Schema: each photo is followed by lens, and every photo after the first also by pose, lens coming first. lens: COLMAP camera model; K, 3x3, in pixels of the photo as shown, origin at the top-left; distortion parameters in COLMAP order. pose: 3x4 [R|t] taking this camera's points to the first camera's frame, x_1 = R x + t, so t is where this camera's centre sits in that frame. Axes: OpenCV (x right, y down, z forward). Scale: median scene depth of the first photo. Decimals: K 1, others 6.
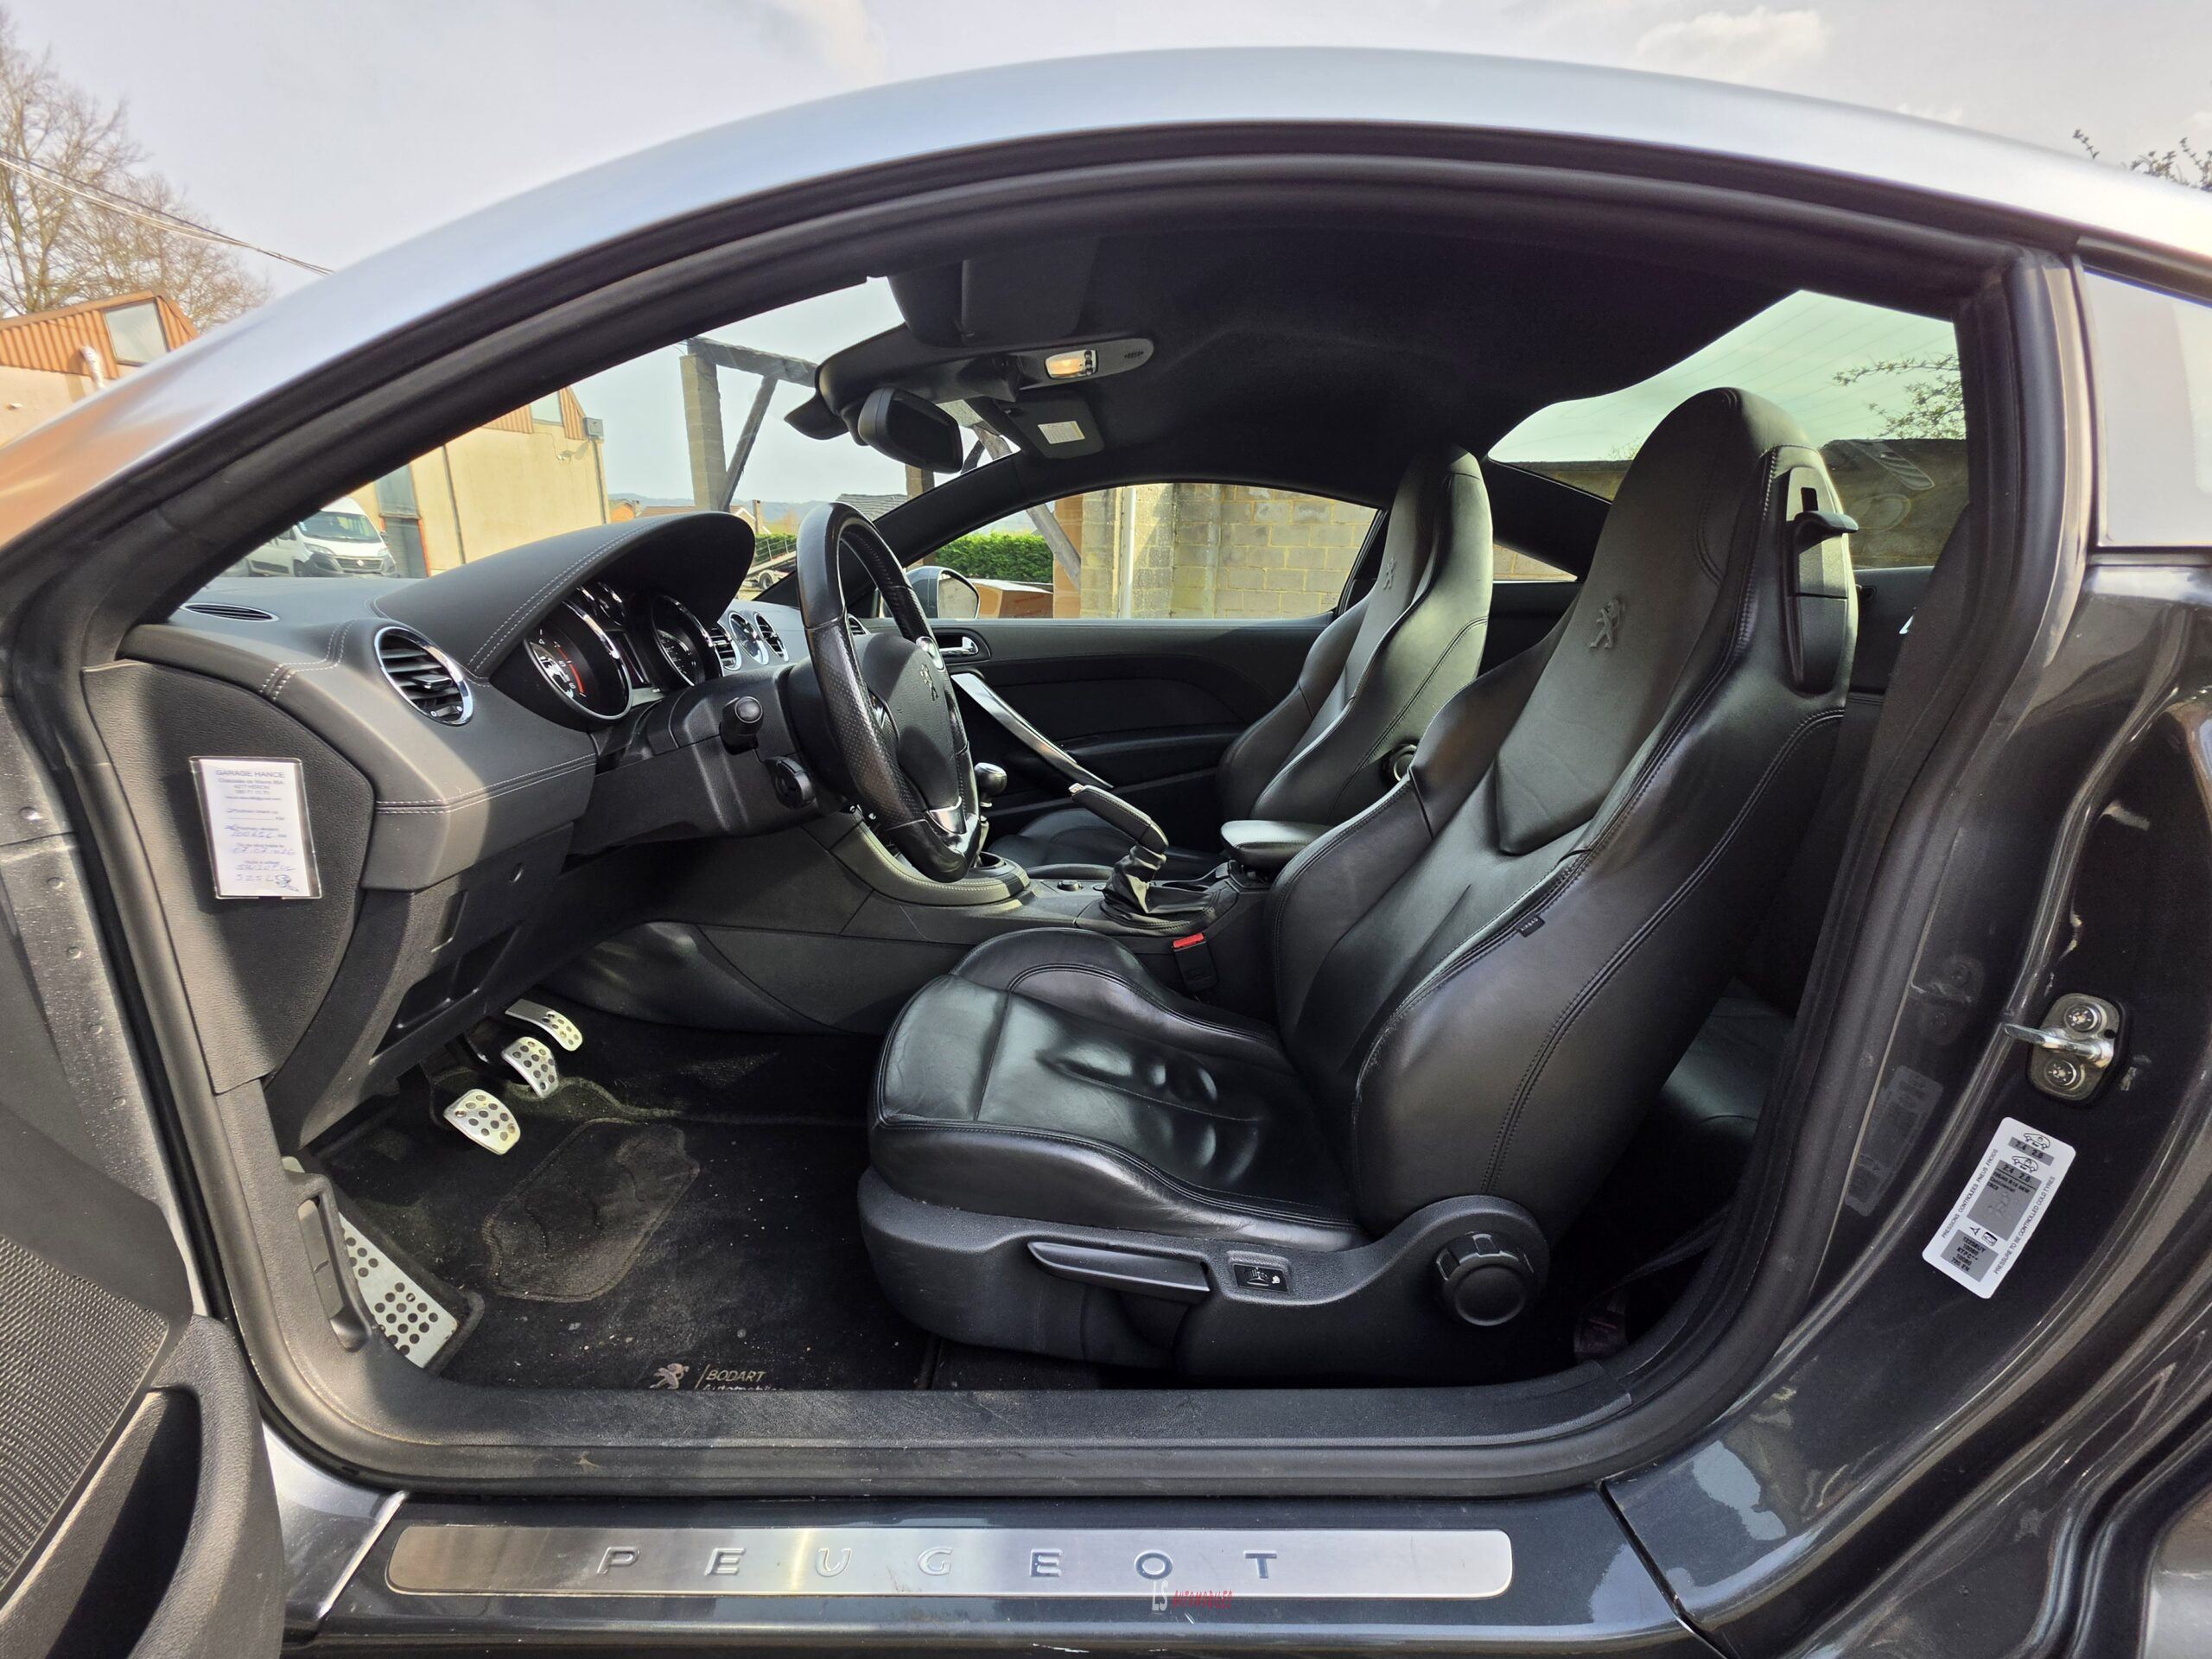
lens RADIAL K [[885.5, 0, 1091.7], [0, 885.5, 828.7], [0, 0, 1]] dist [-0.000070, -0.001105]
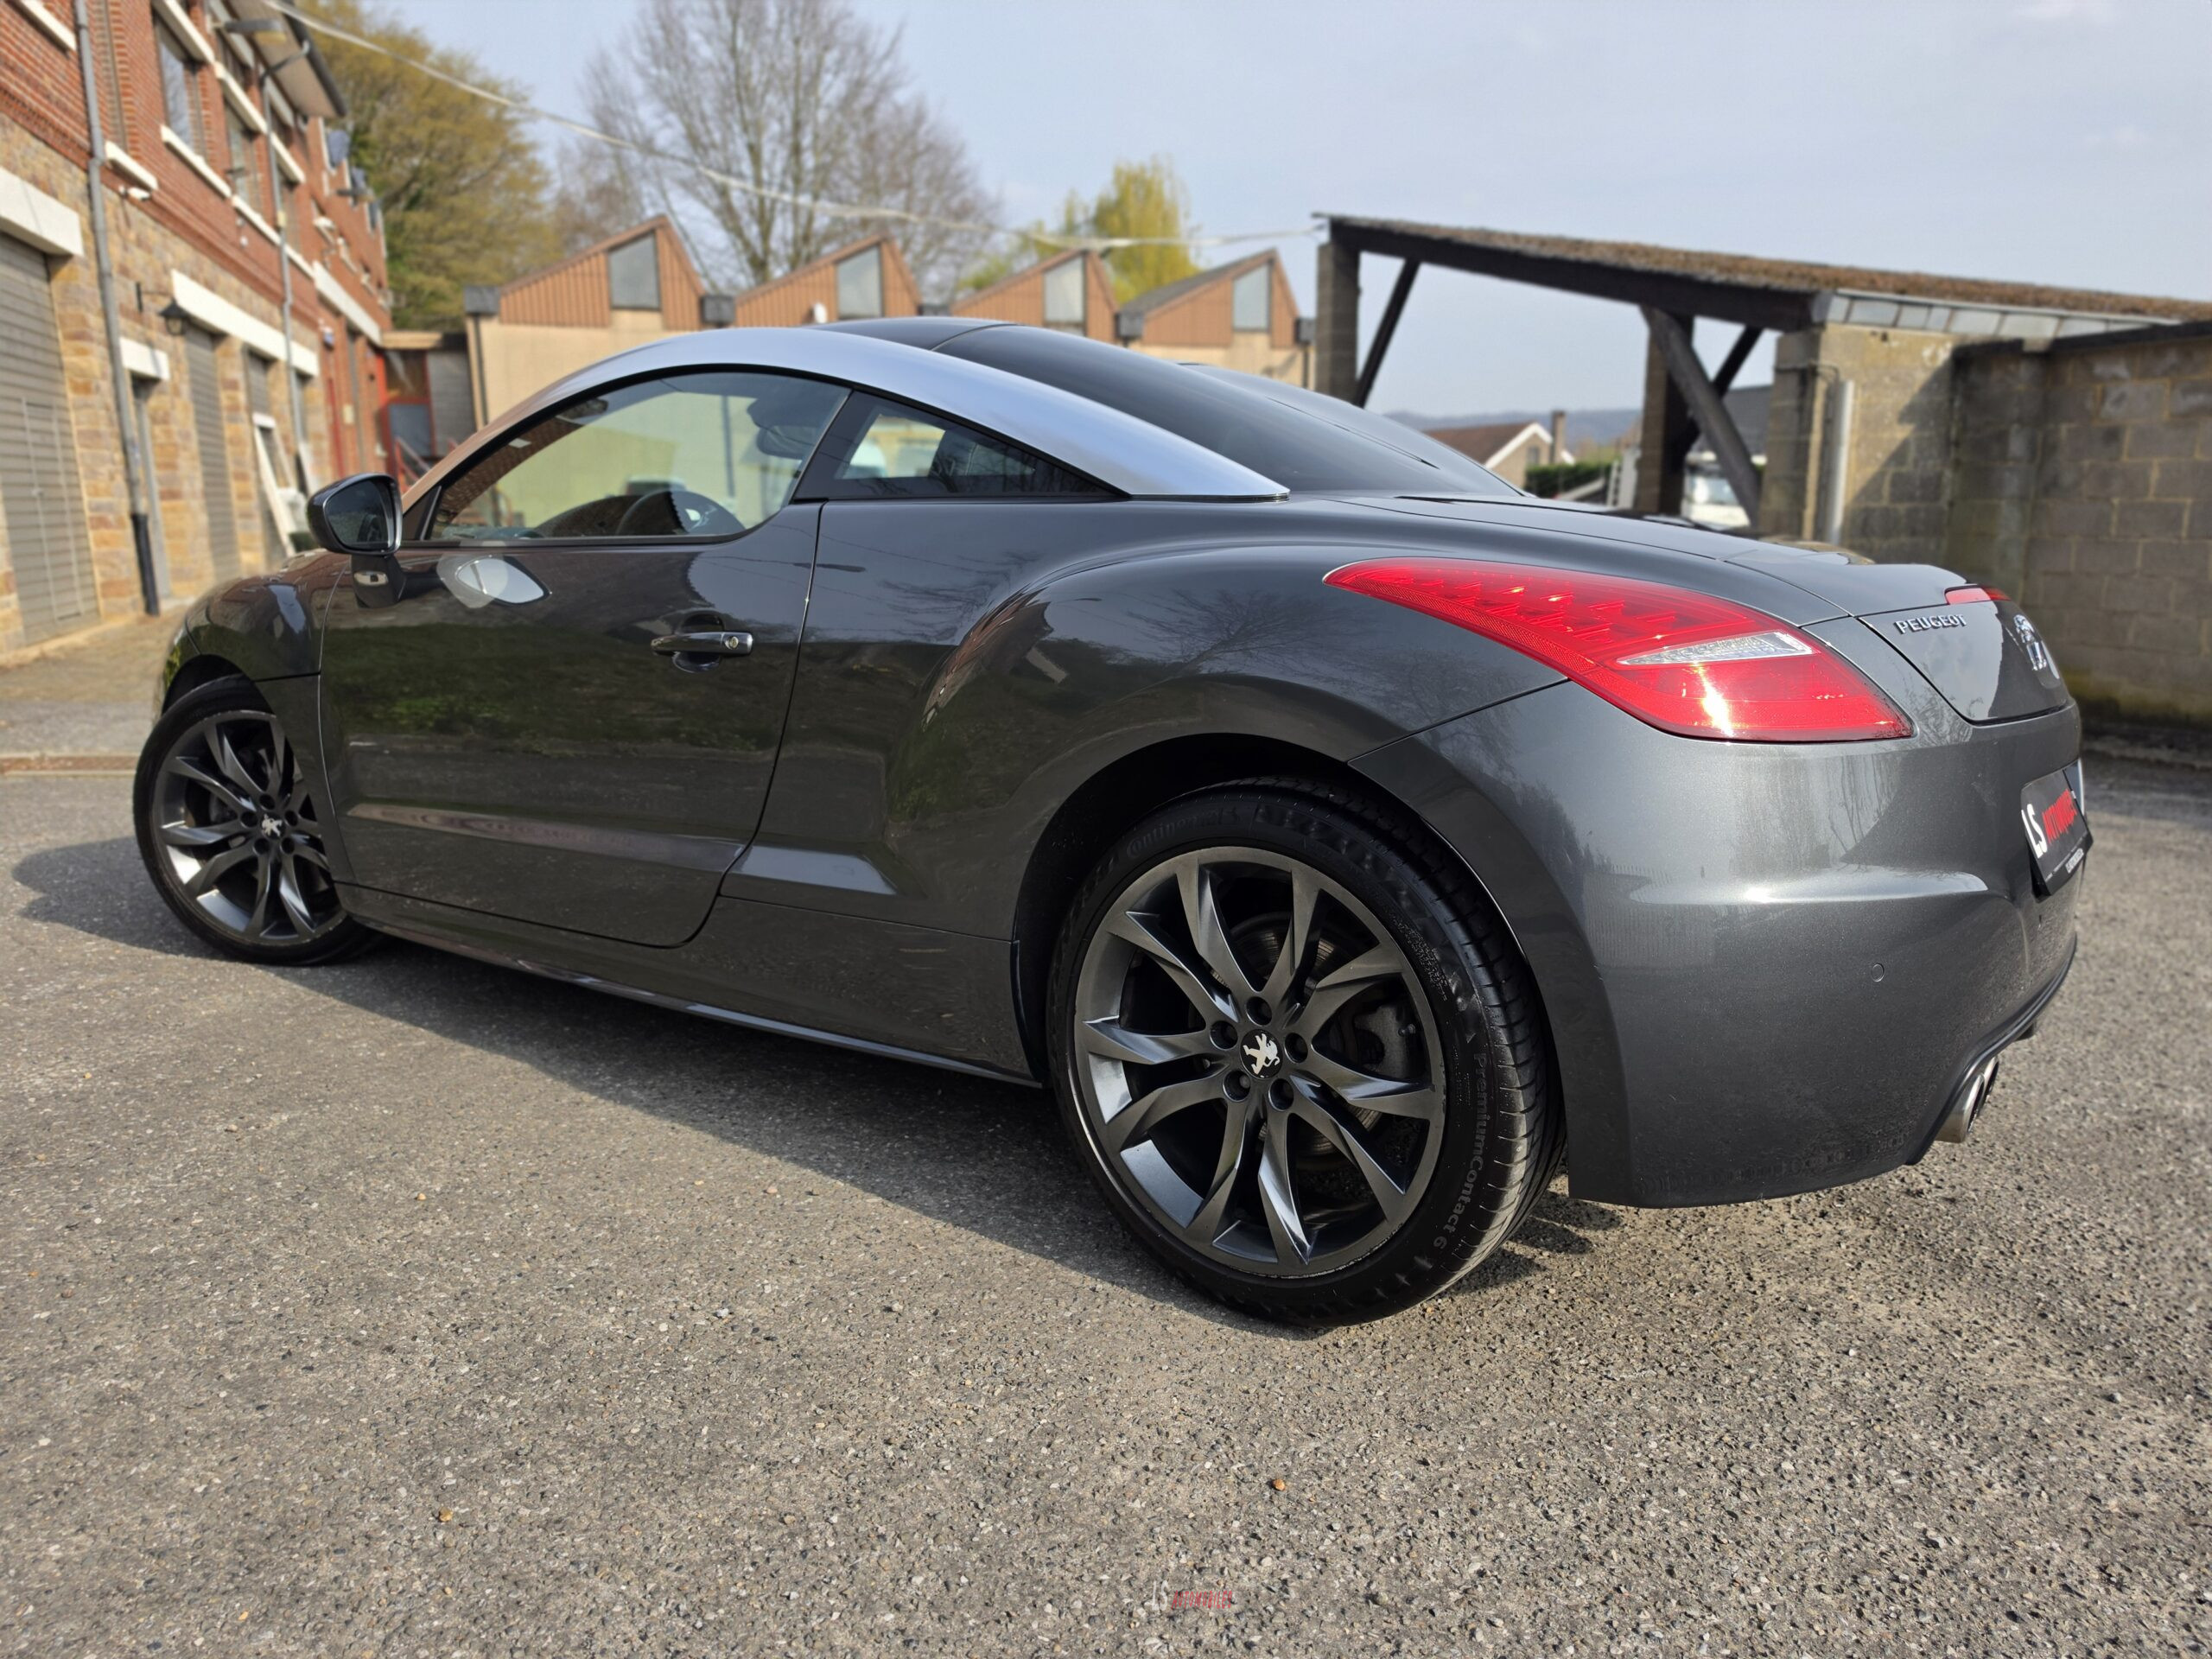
lens RADIAL K [[1560.3, 0, 1095.4], [0, 1560.3, 843.5], [0, 0, 1]] dist [0.022523, -0.022565]
pose [[0.788303, 0.103720, -0.606482, 2.195479], [-0.153074, 0.987758, -0.030040, 0.352583], [0.595941, 0.116518, 0.794530, -1.061497]]
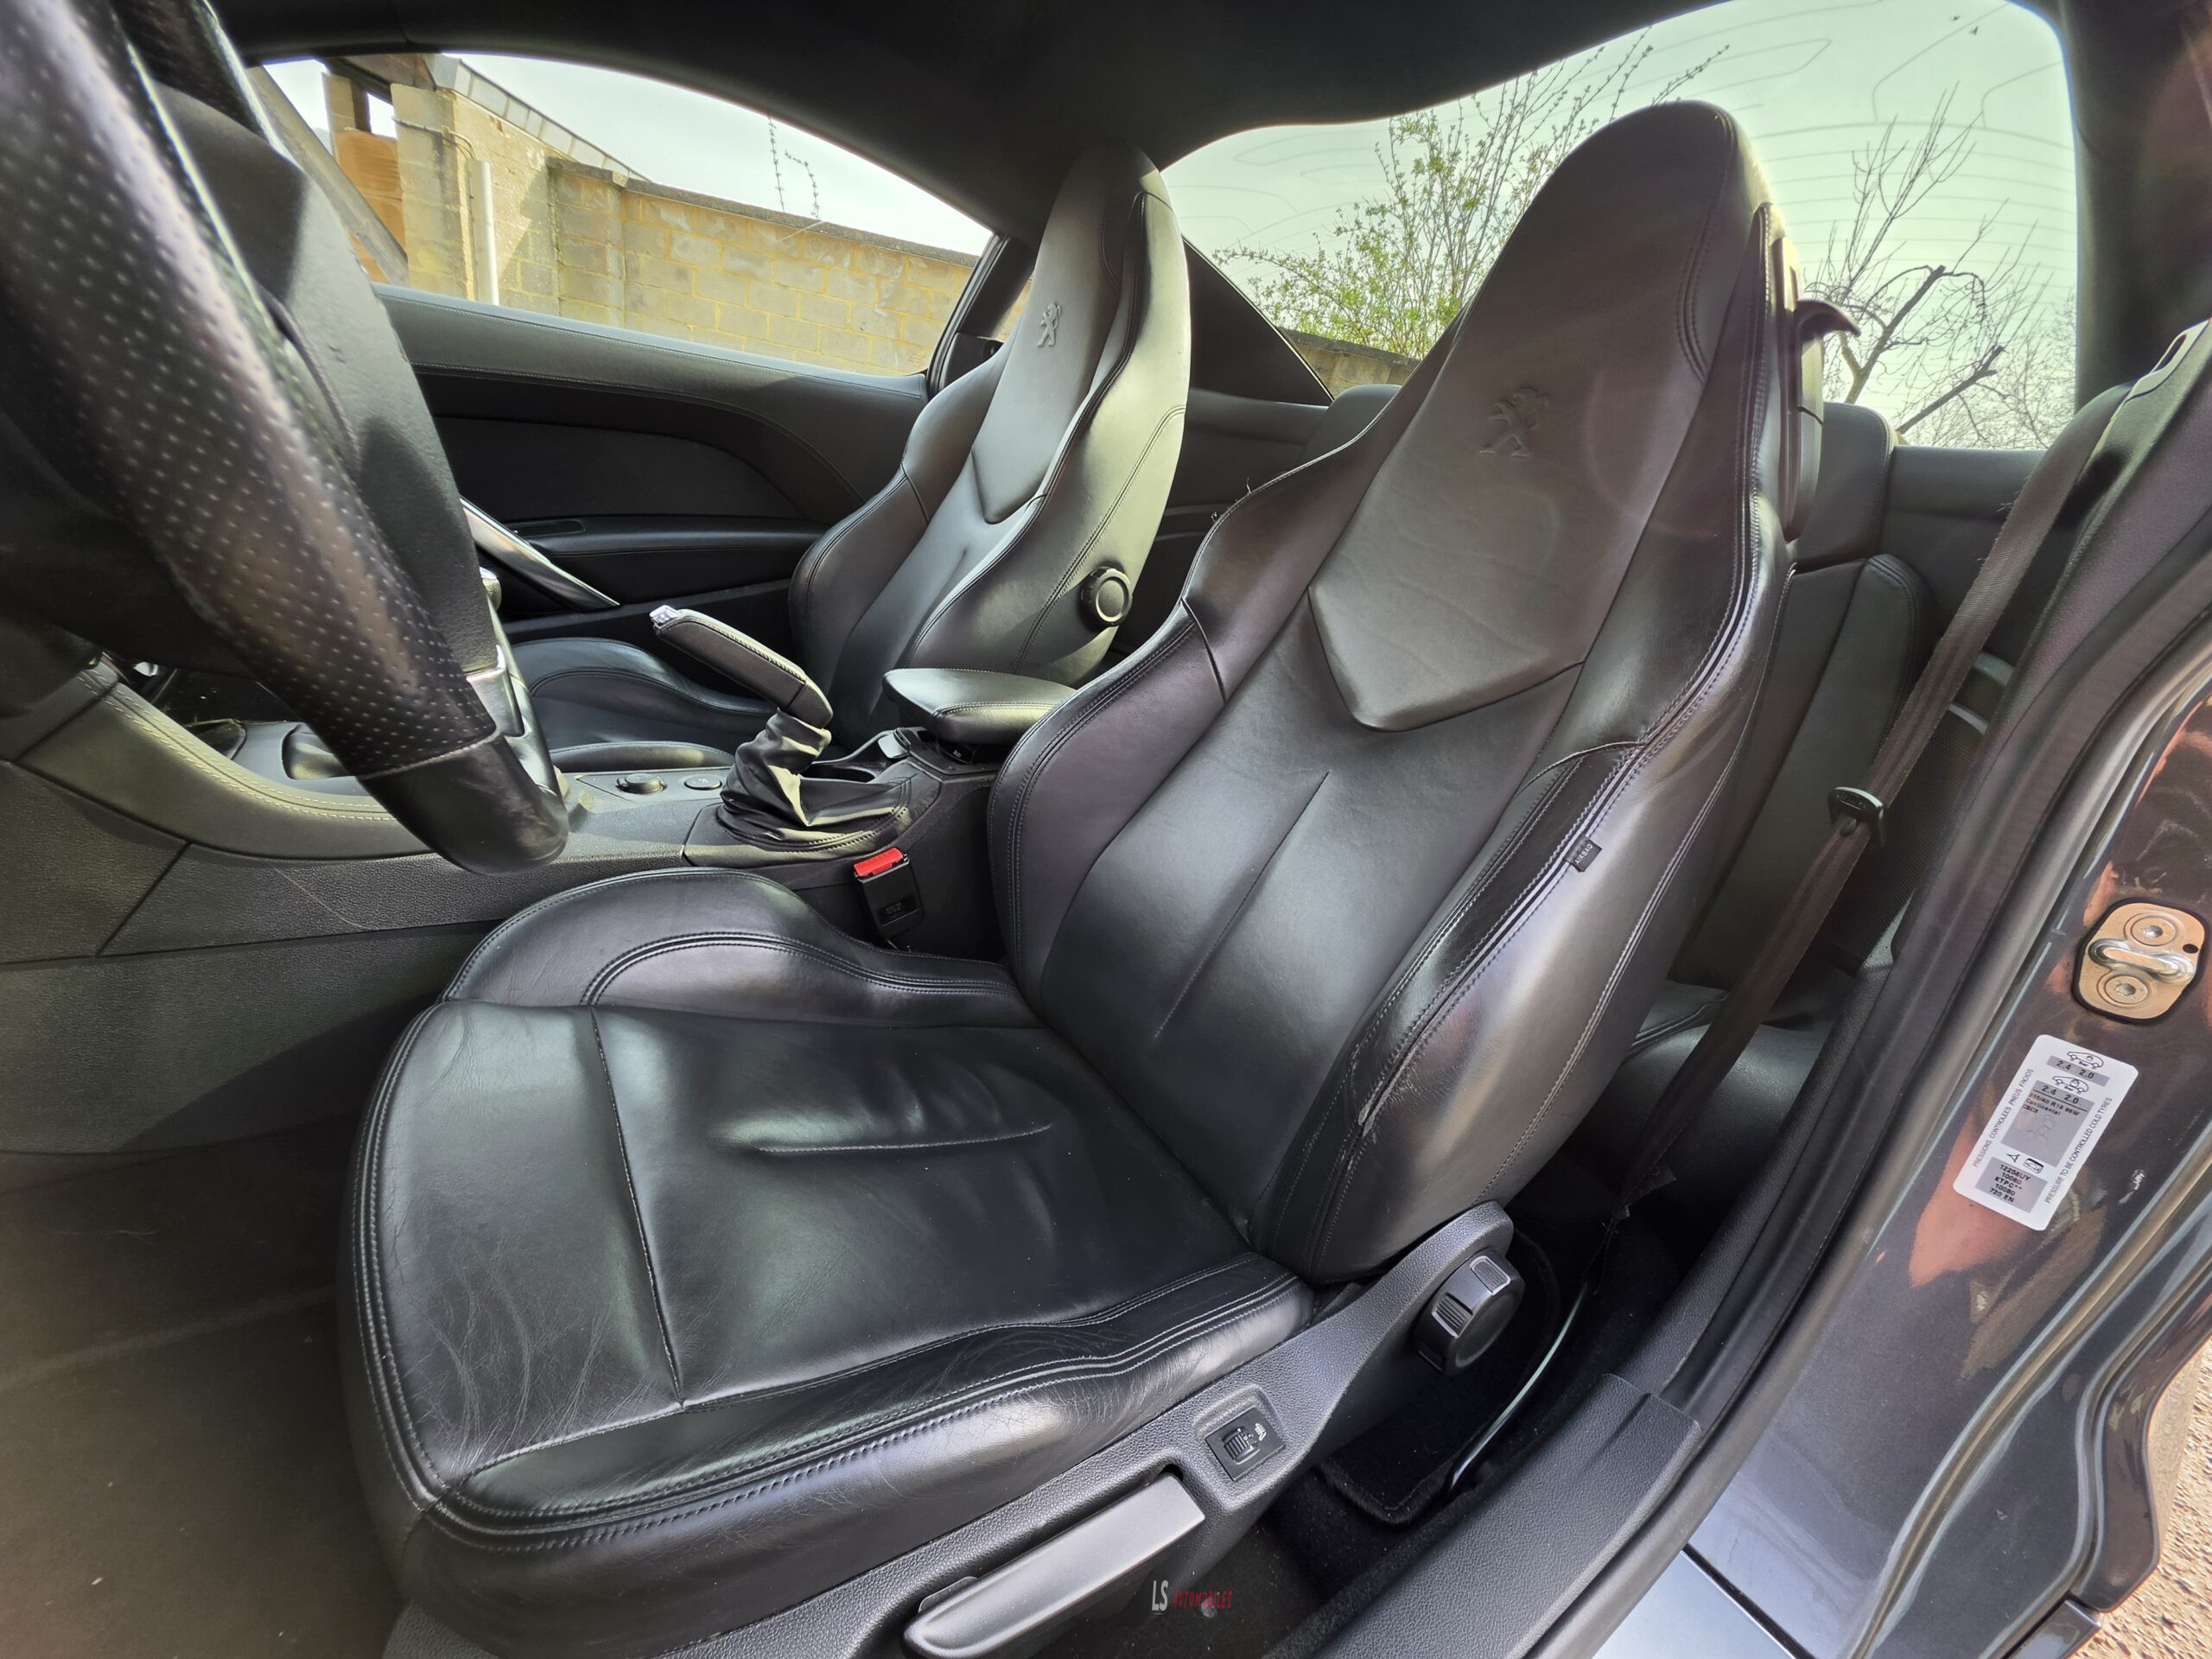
lens RADIAL K [[885.5, 0, 1094.6], [0, 885.5, 841.1], [0, 0, 1]] dist [-0.000070, -0.001105]
pose [[0.815705, -0.111981, 0.567526, -0.116514], [-0.010452, 0.978071, 0.208010, -0.022923], [-0.578373, -0.175607, 0.796647, 0.358376]]
